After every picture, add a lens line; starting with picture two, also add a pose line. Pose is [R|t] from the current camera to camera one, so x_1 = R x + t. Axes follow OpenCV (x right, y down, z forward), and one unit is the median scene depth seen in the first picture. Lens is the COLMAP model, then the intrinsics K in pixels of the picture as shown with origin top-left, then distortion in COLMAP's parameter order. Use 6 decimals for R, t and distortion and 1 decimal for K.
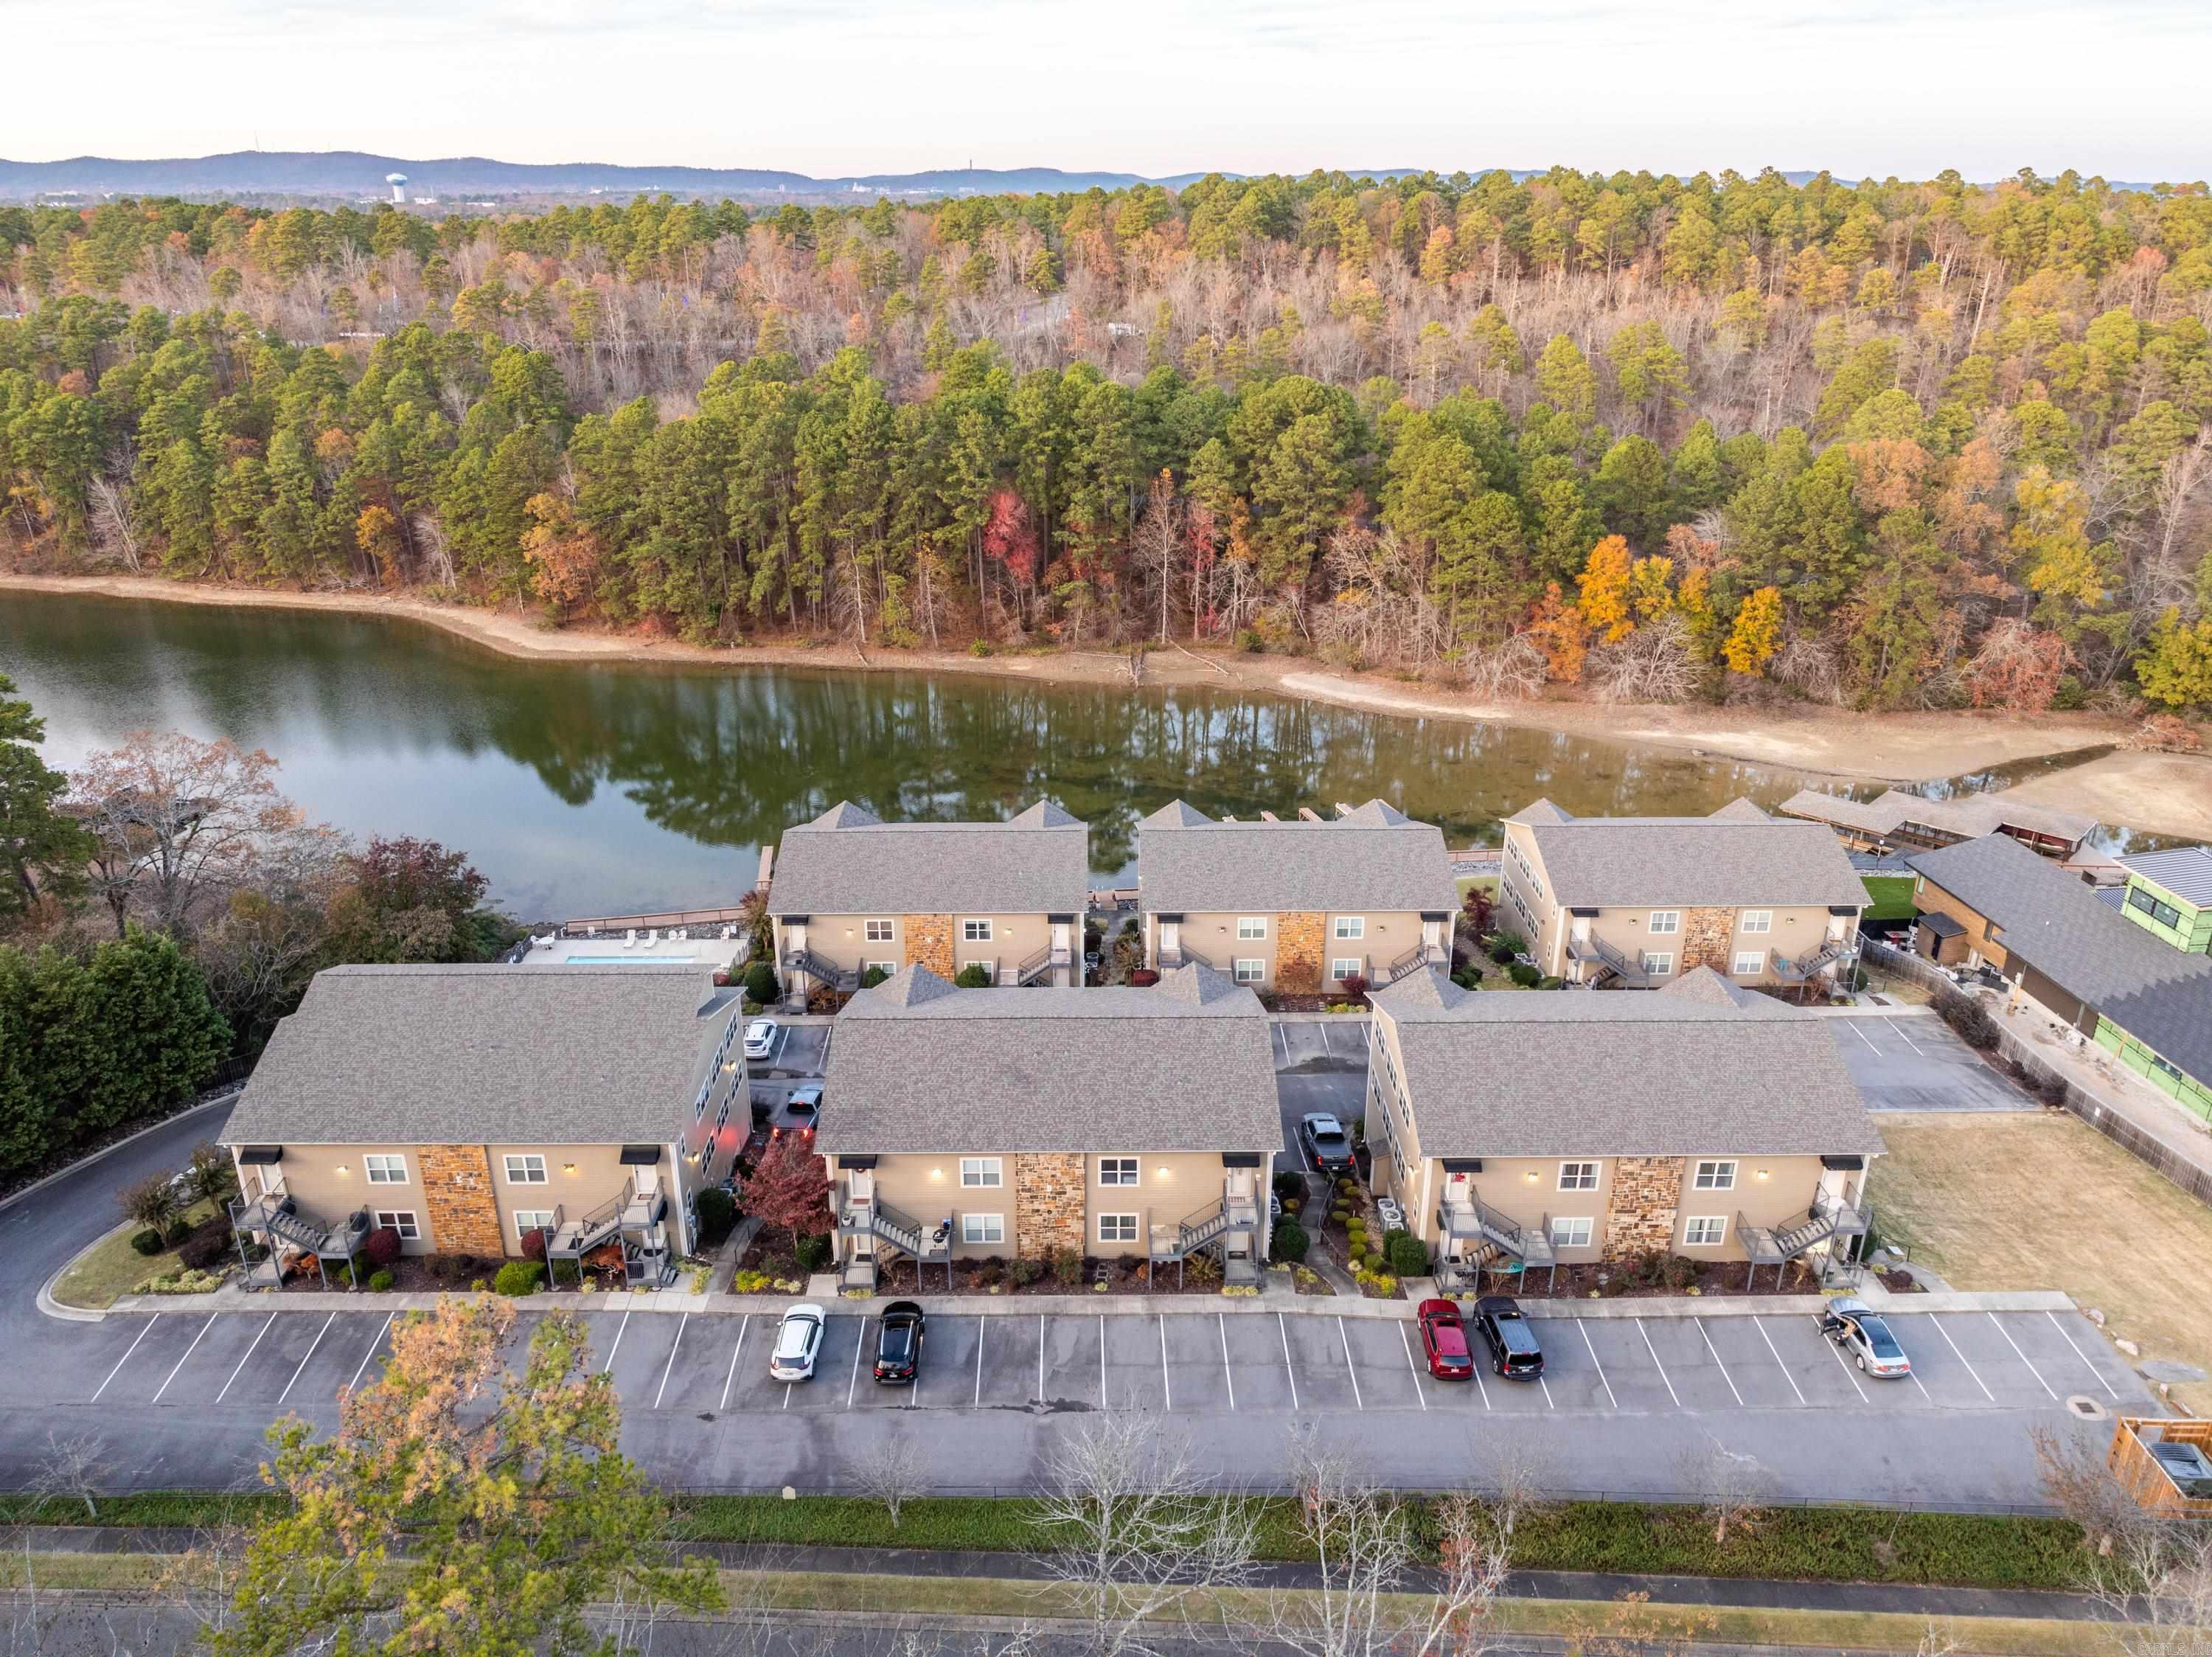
lens RADIAL K [[1550.0, 0, 1102.5], [0, 1550.0, 817.8], [0, 0, 1]] dist [-0.031329, 0.009274]
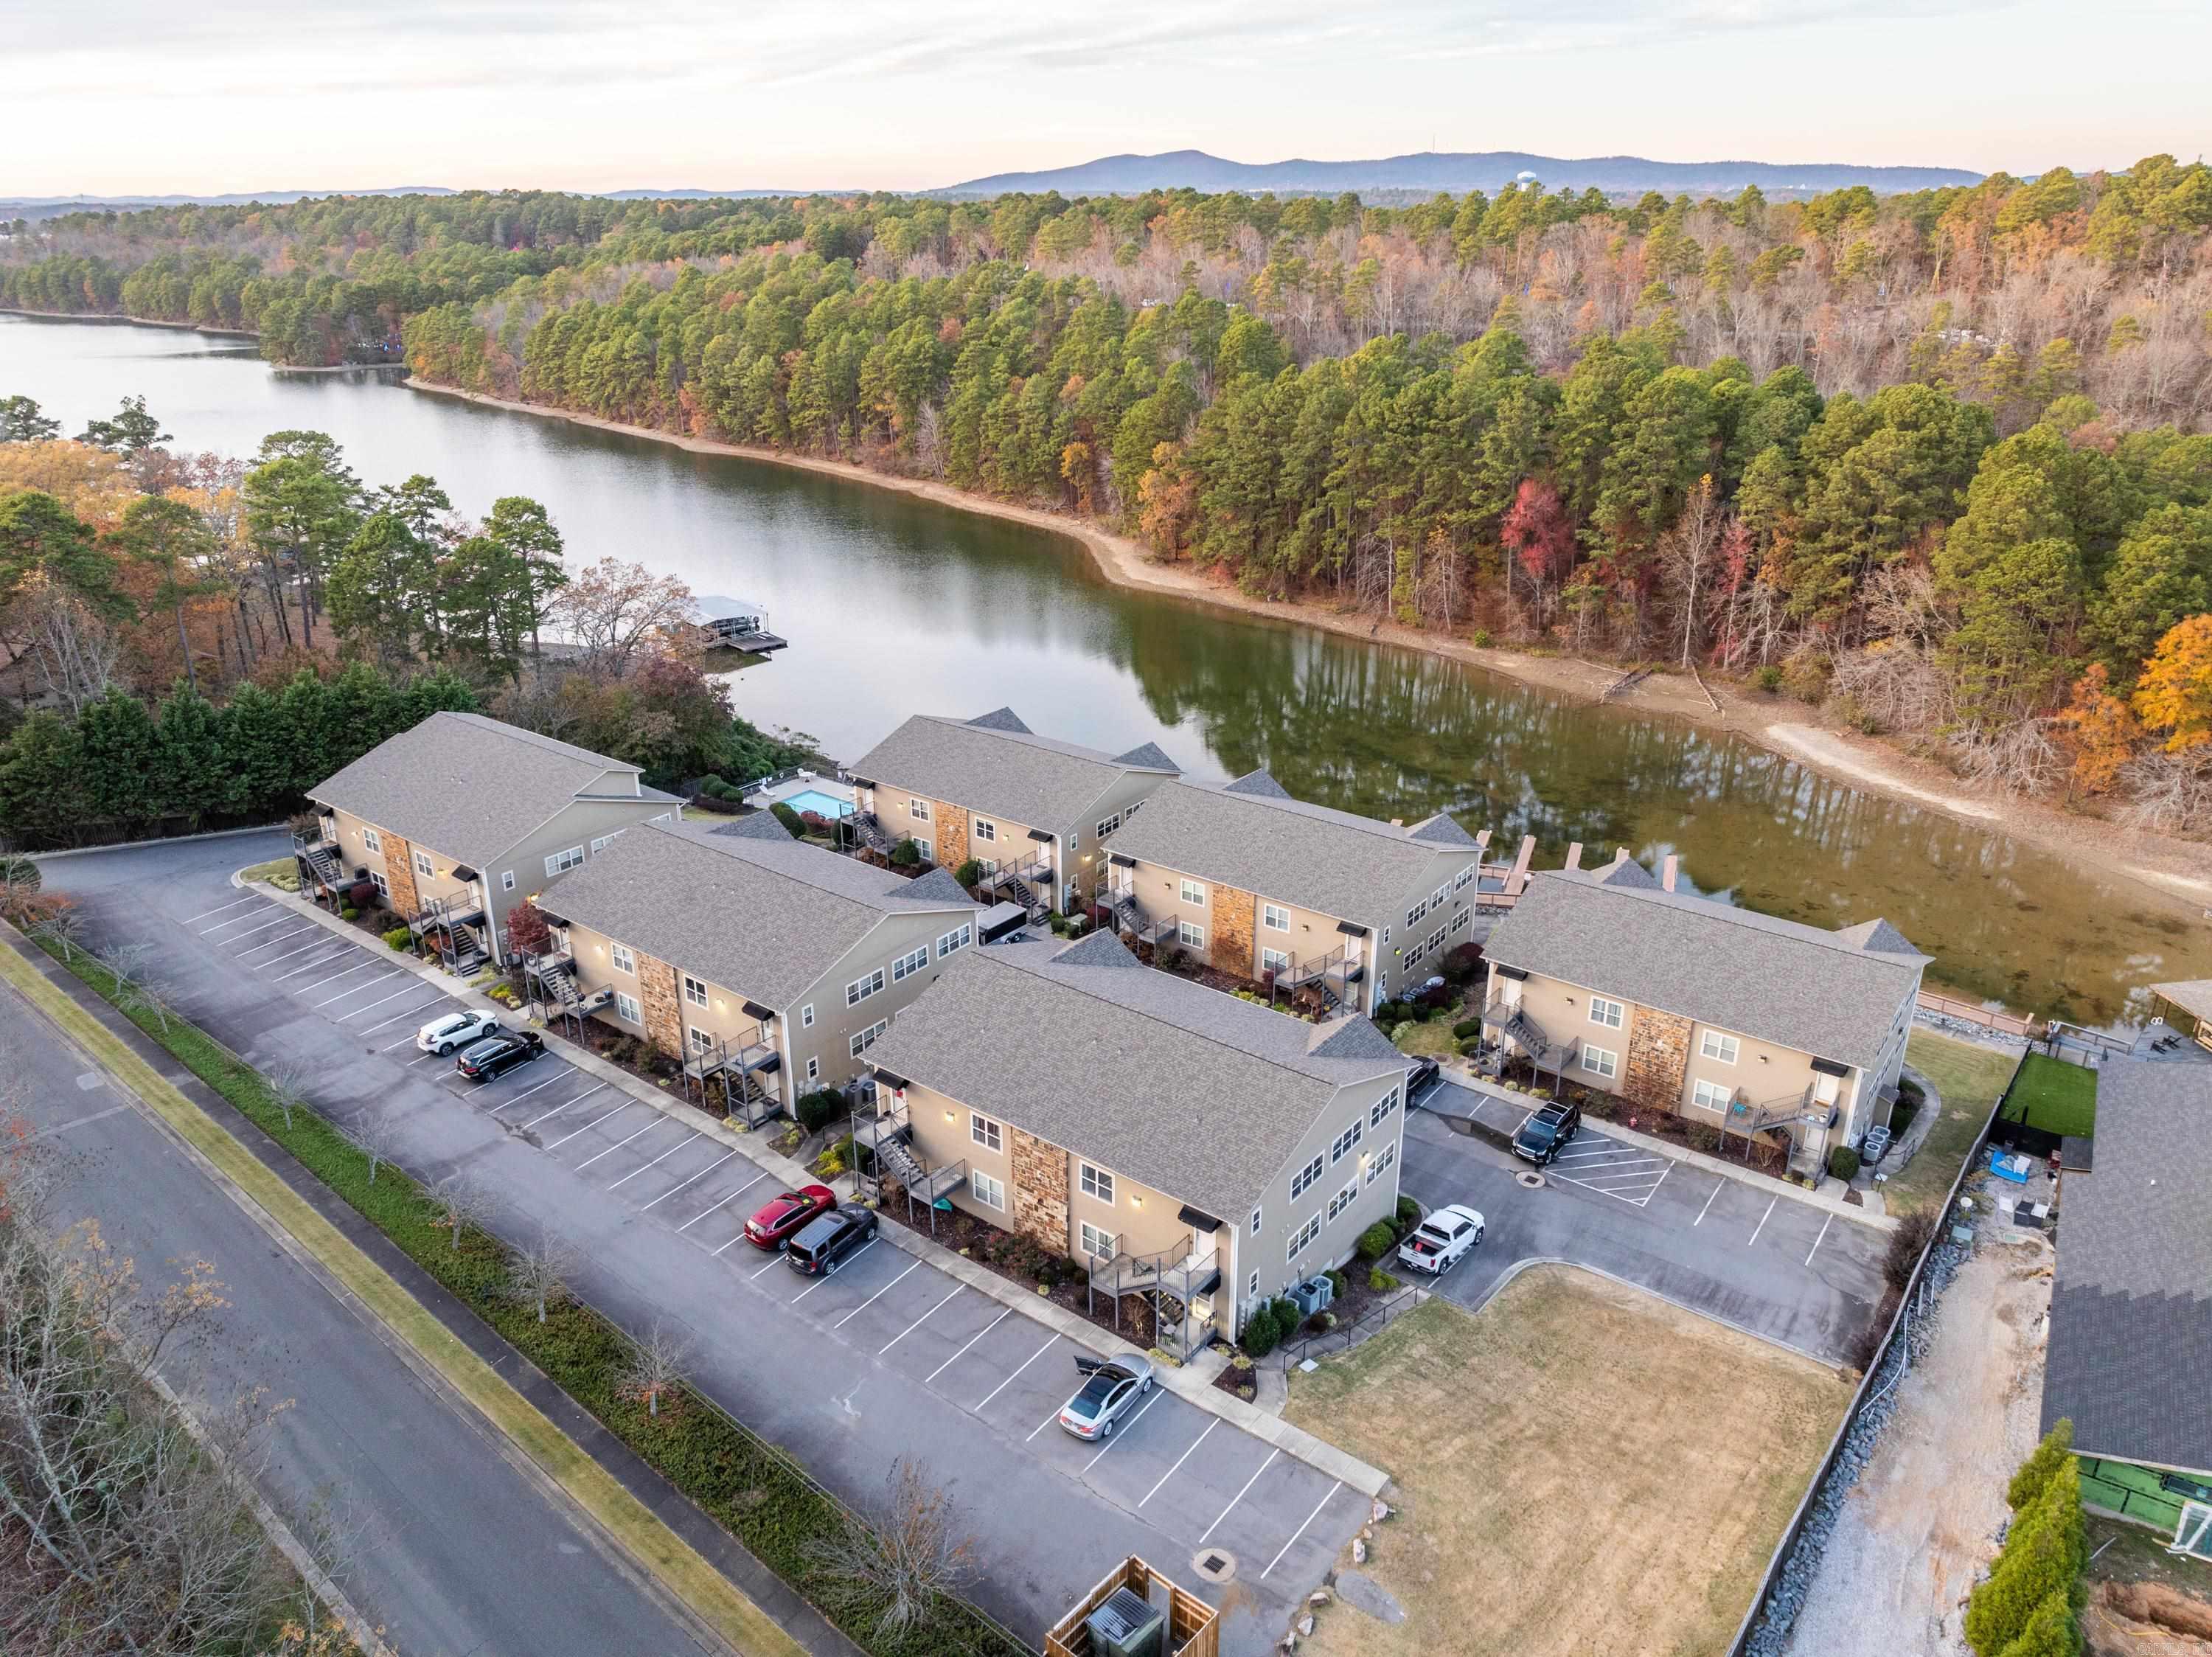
lens RADIAL K [[1550.0, 0, 1102.5], [0, 1550.0, 817.8], [0, 0, 1]] dist [-0.031329, 0.009274]
pose [[0.783751, 0.226134, -0.578444, 0.555413], [-0.225850, 0.971368, 0.073732, -0.031585], [0.578555, 0.072854, 0.812383, 0.144450]]
